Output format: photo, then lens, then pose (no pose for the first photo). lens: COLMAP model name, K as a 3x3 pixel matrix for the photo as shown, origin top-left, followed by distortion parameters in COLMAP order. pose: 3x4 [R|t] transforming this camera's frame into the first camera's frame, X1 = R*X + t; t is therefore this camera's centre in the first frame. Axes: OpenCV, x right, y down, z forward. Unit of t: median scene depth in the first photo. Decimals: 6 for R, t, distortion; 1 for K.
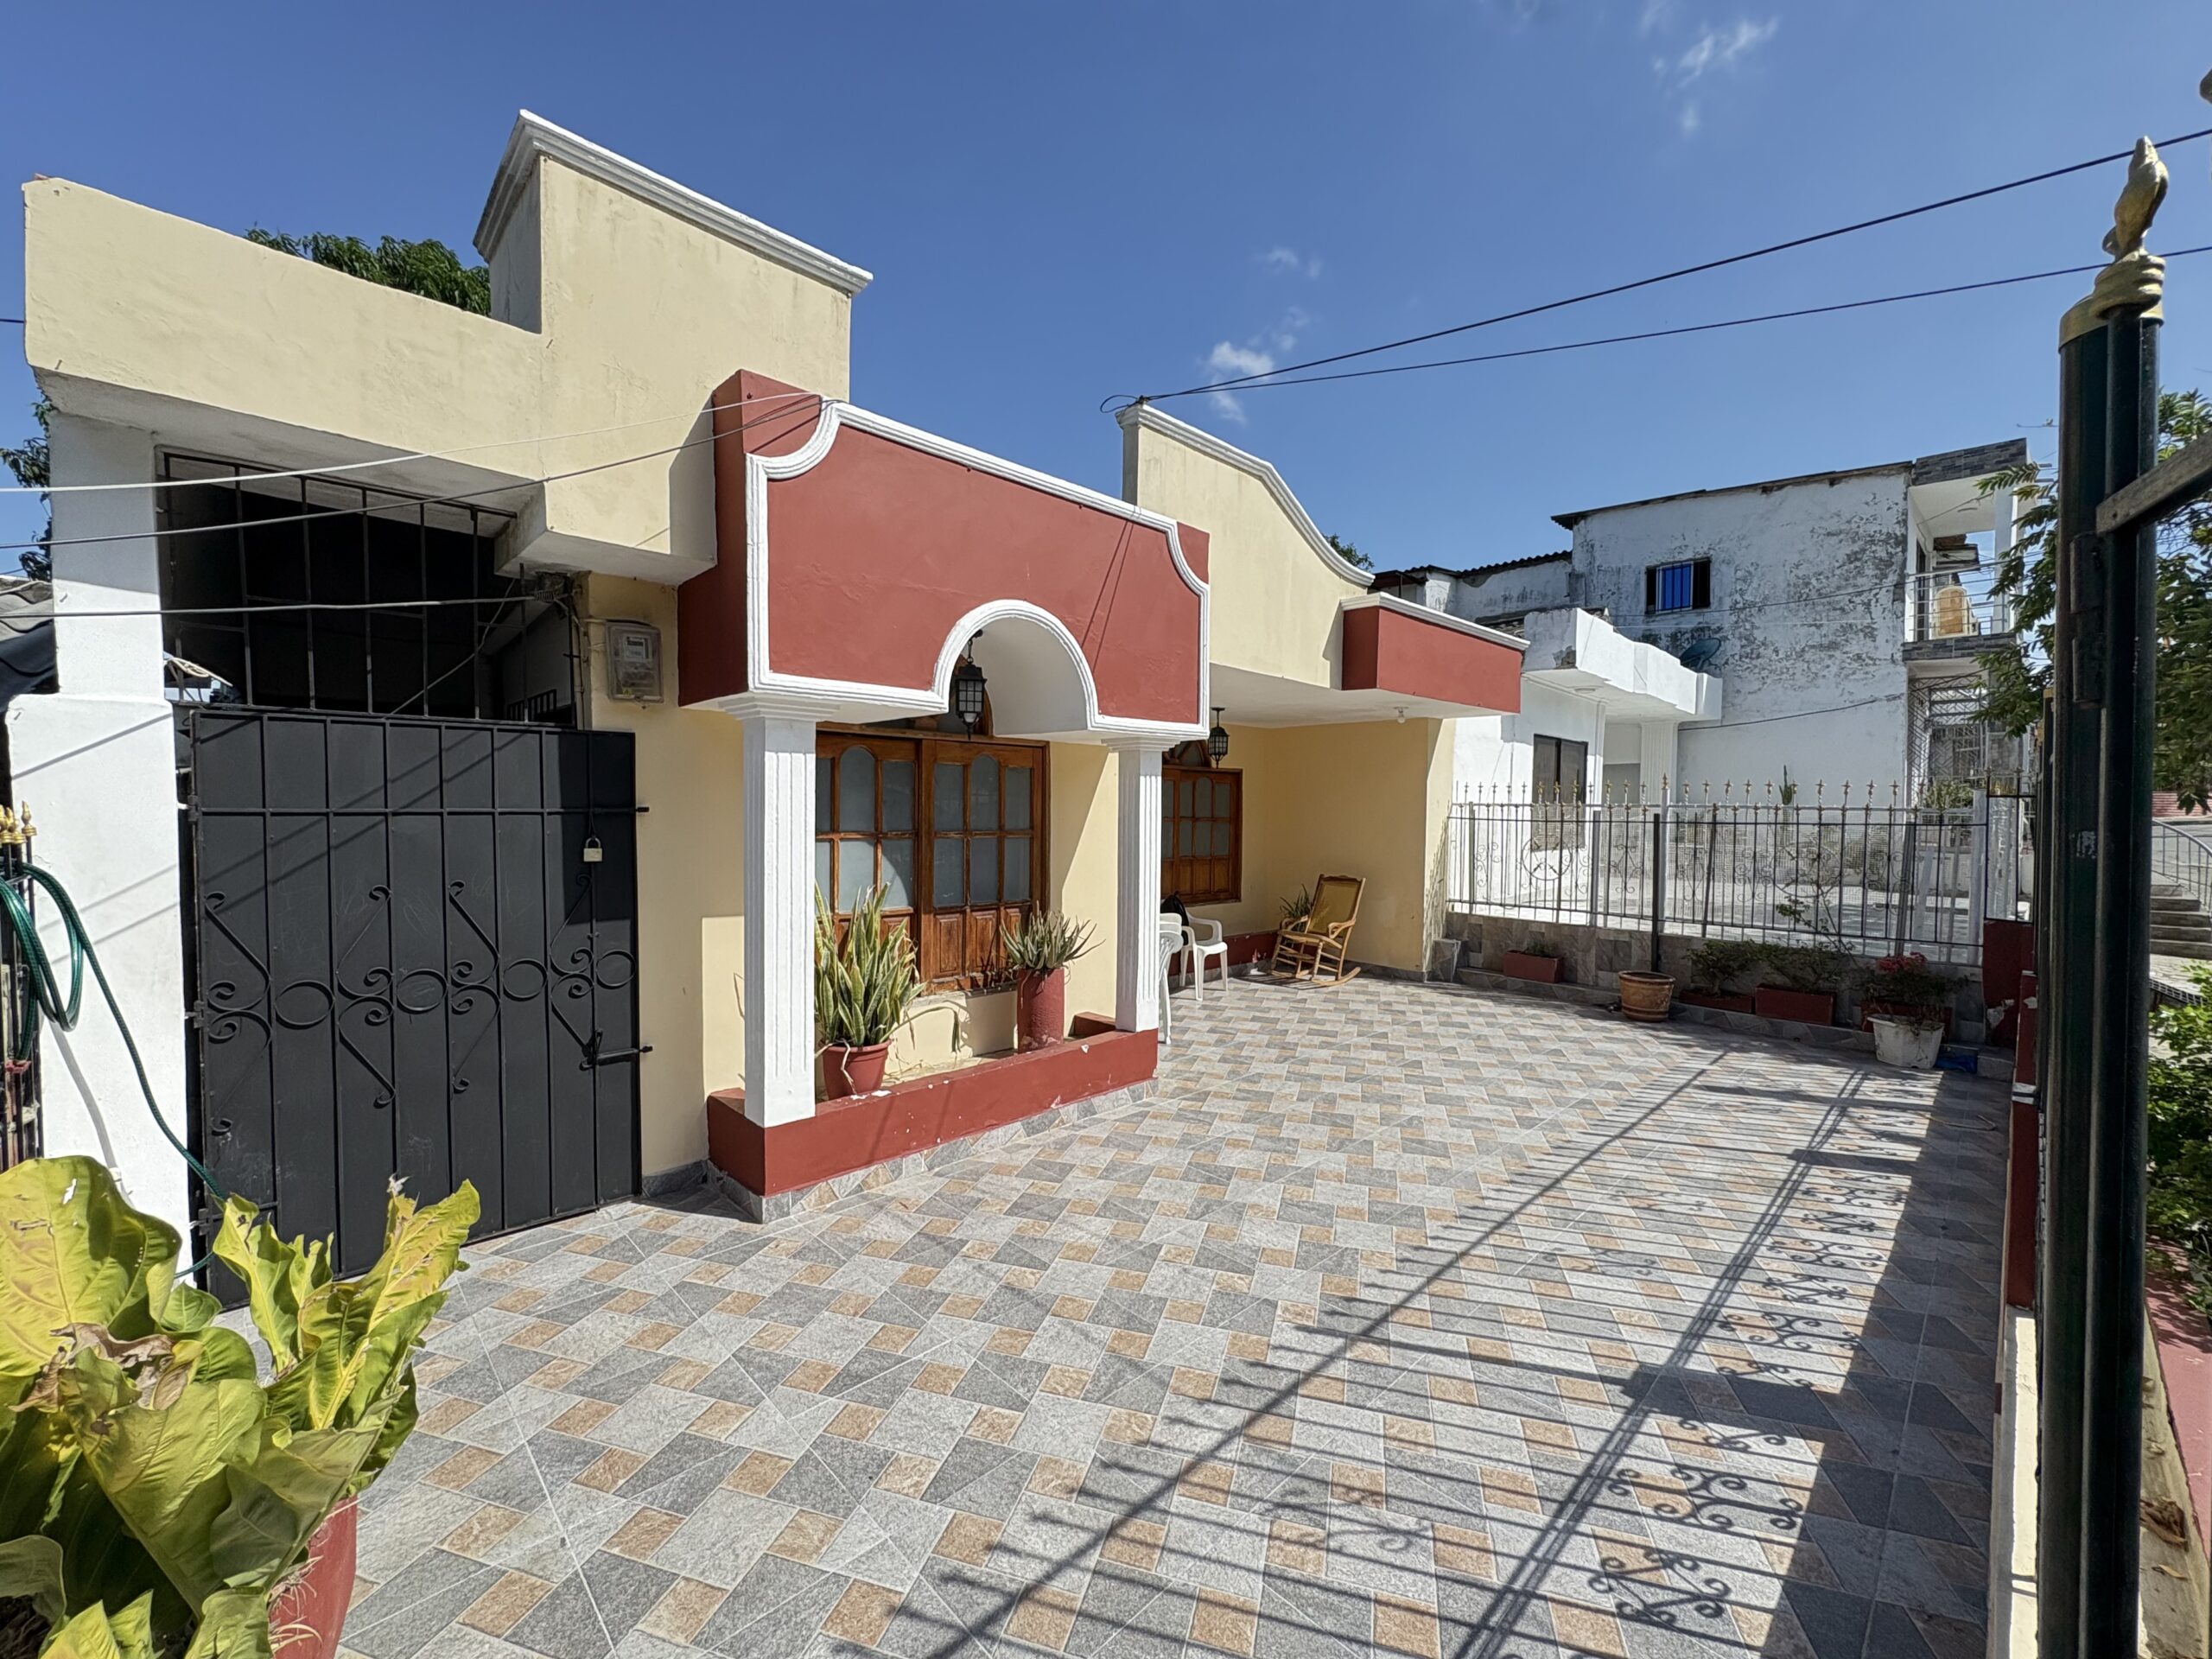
lens RADIAL K [[875.6, 0, 1101.7], [0, 875.6, 827.7], [0, 0, 1]] dist [0.007249, -0.000985]
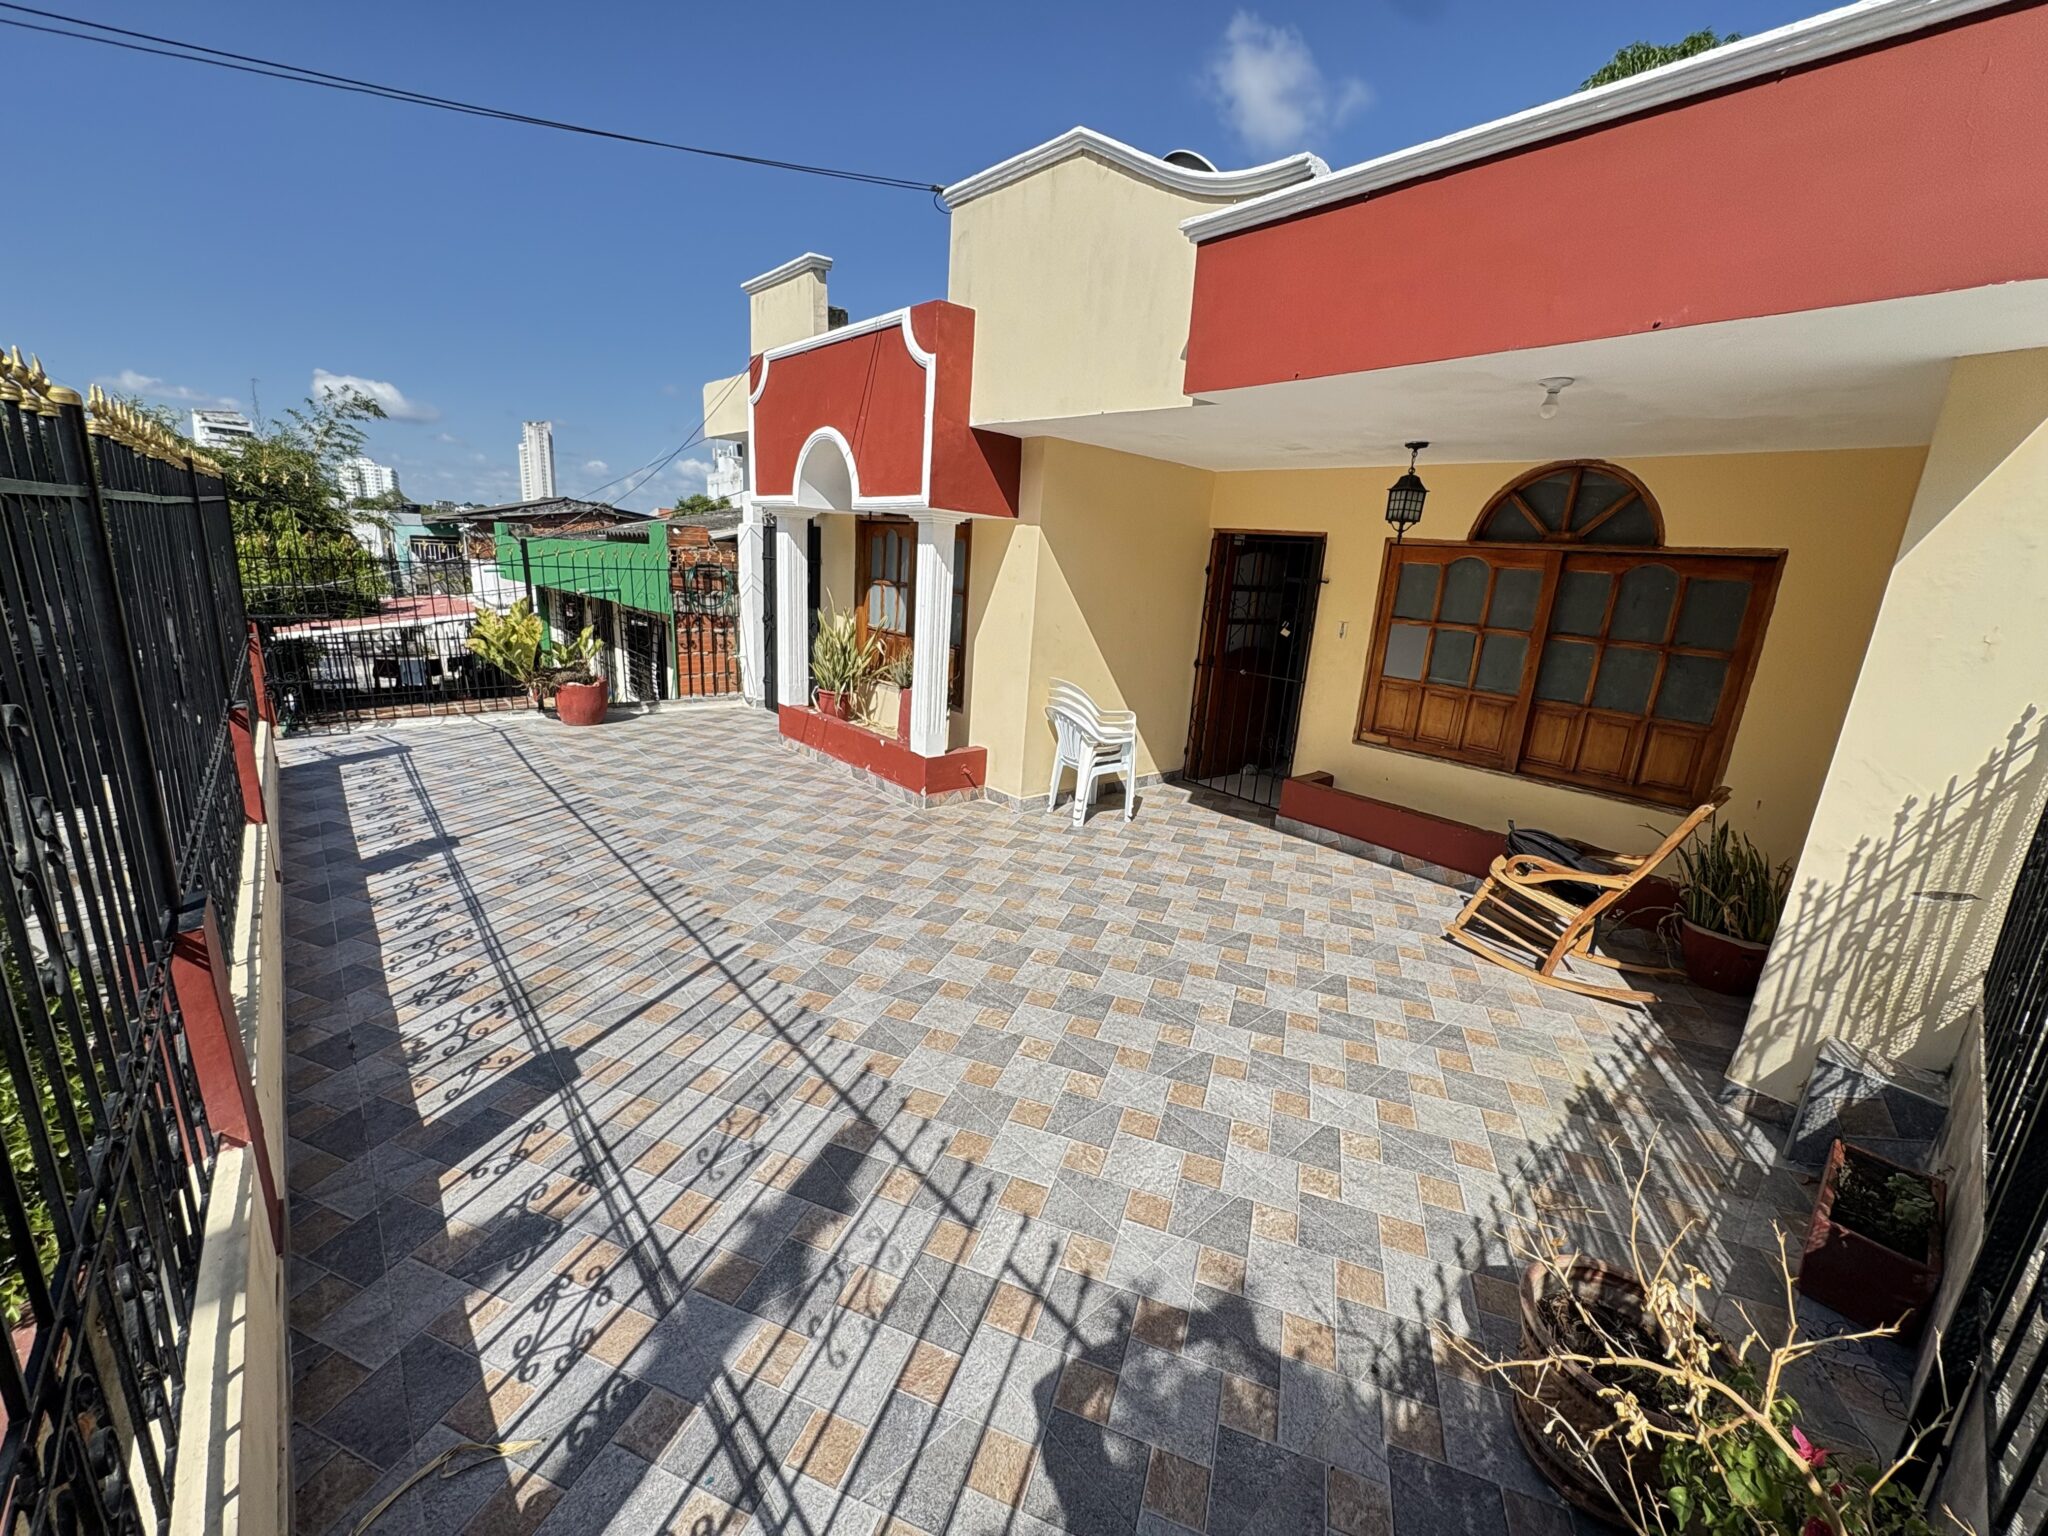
lens RADIAL K [[810.7, 0, 1022.4], [0, 810.7, 763.8], [0, 0, 1]] dist [0.007249, -0.000985]
pose [[-0.038679, 0.229266, -0.972595, 1.696014], [-0.095686, 0.968001, 0.231988, -0.053765], [0.994660, 0.102037, -0.015504, 1.690187]]
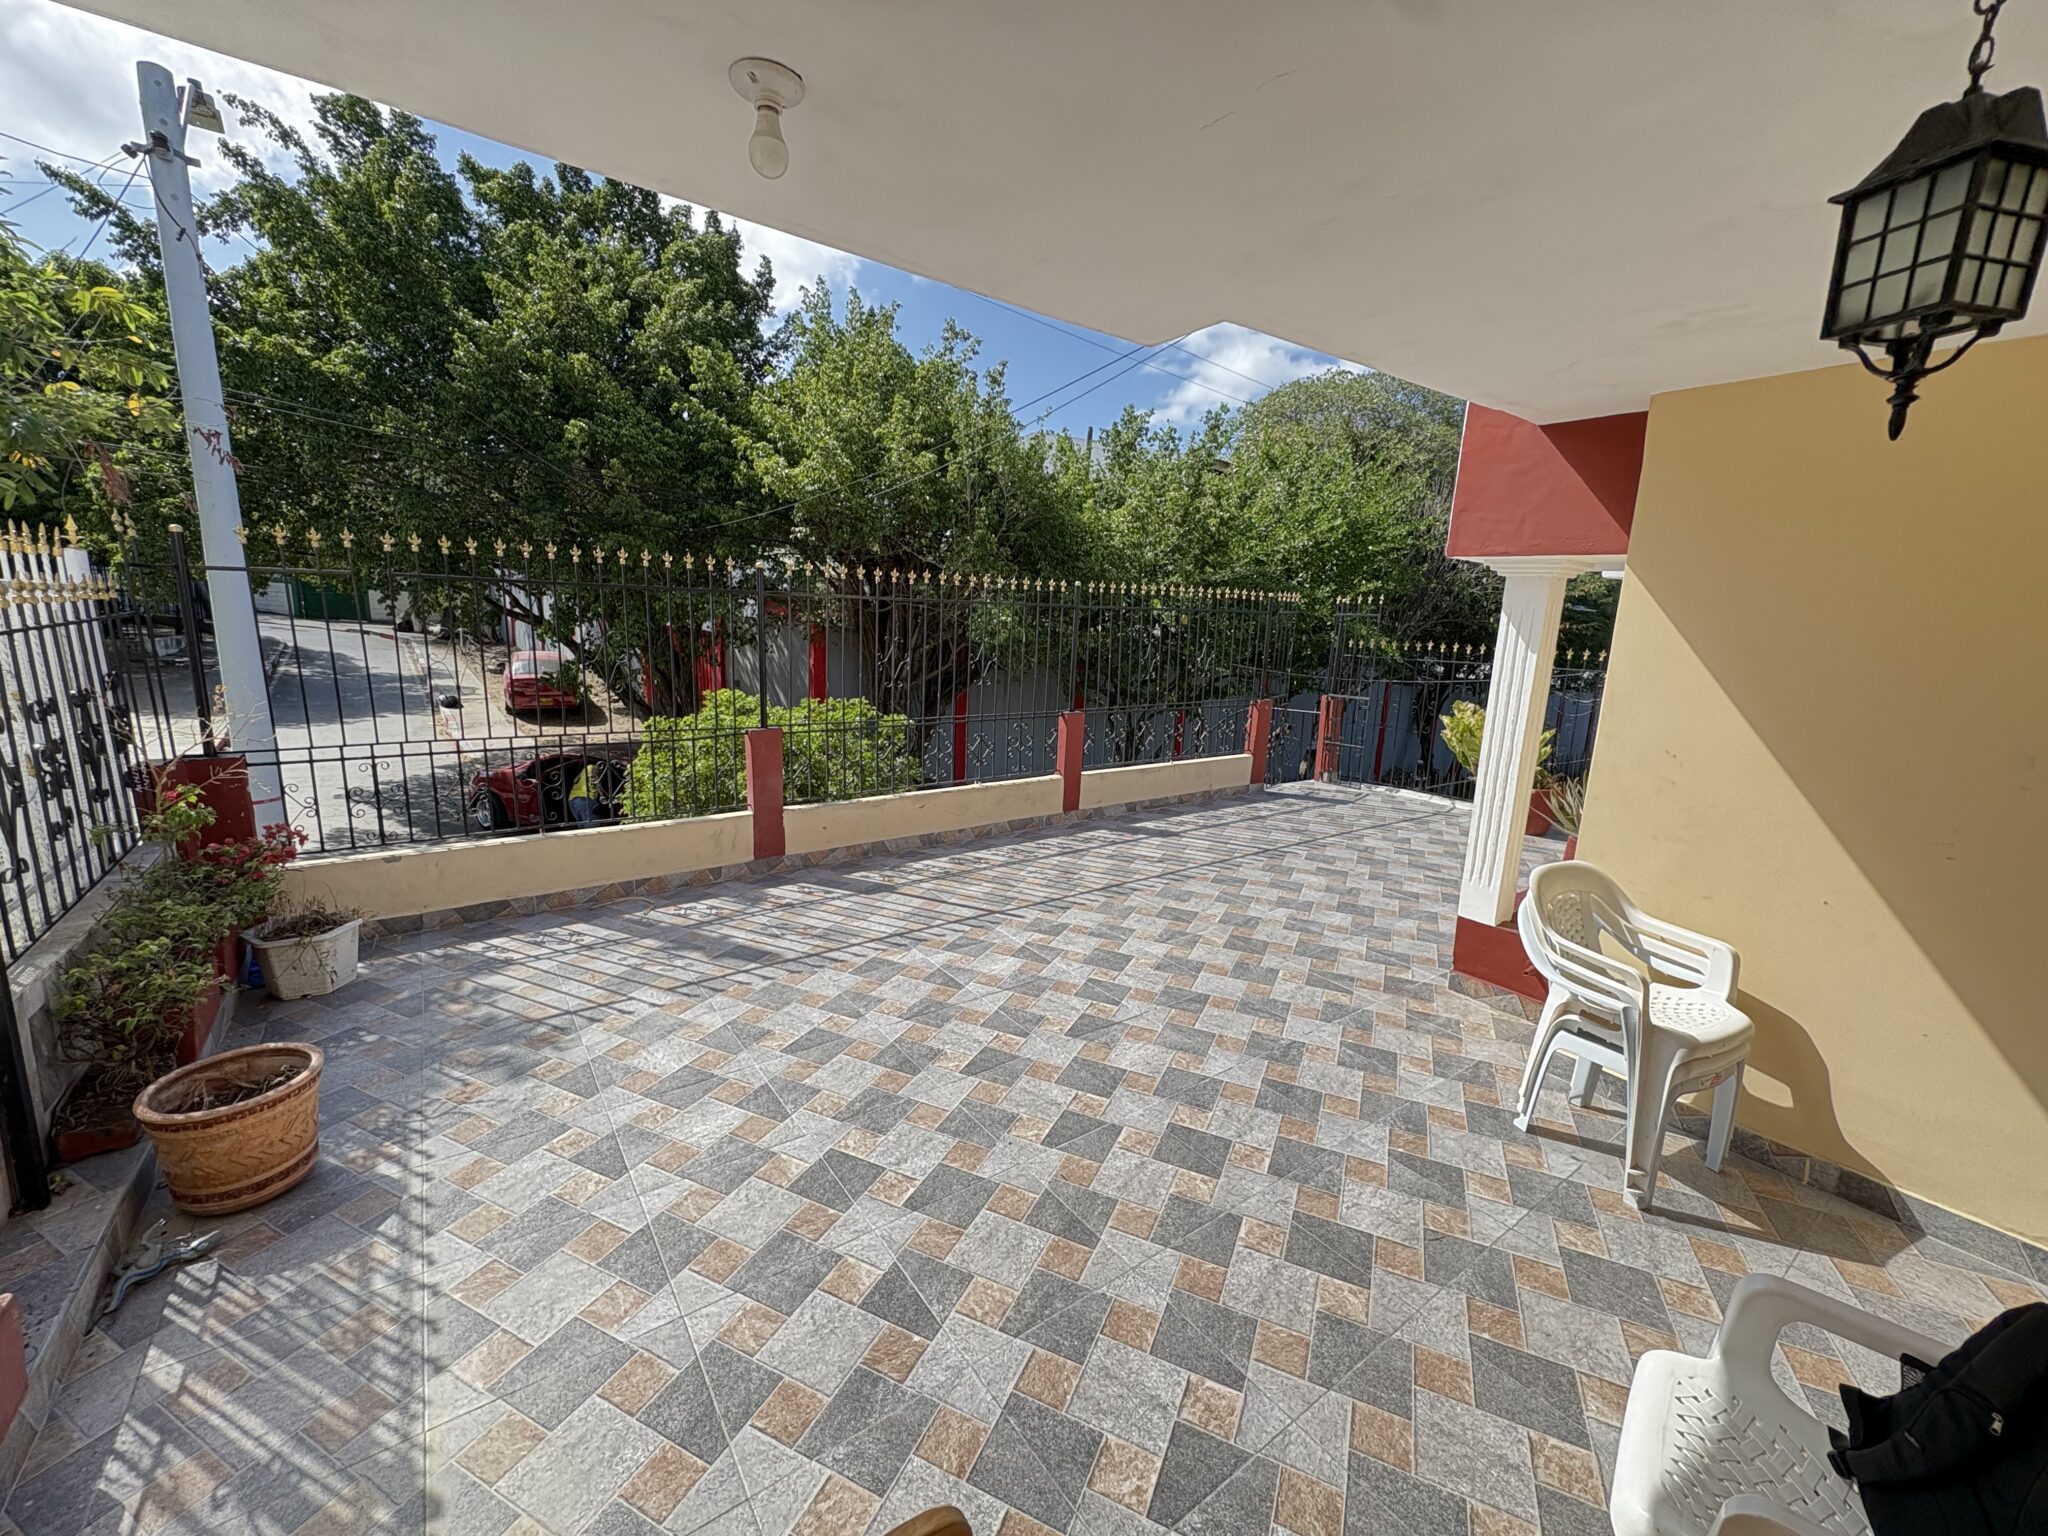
lens RADIAL K [[810.7, 0, 1039.8], [0, 810.7, 775.9], [0, 0, 1]] dist [0.007249, -0.000985]
pose [[-0.991380, -0.073511, 0.108450, 0.566249], [-0.047382, 0.972898, 0.226329, -0.082208], [-0.122149, 0.219240, -0.967995, 2.597476]]
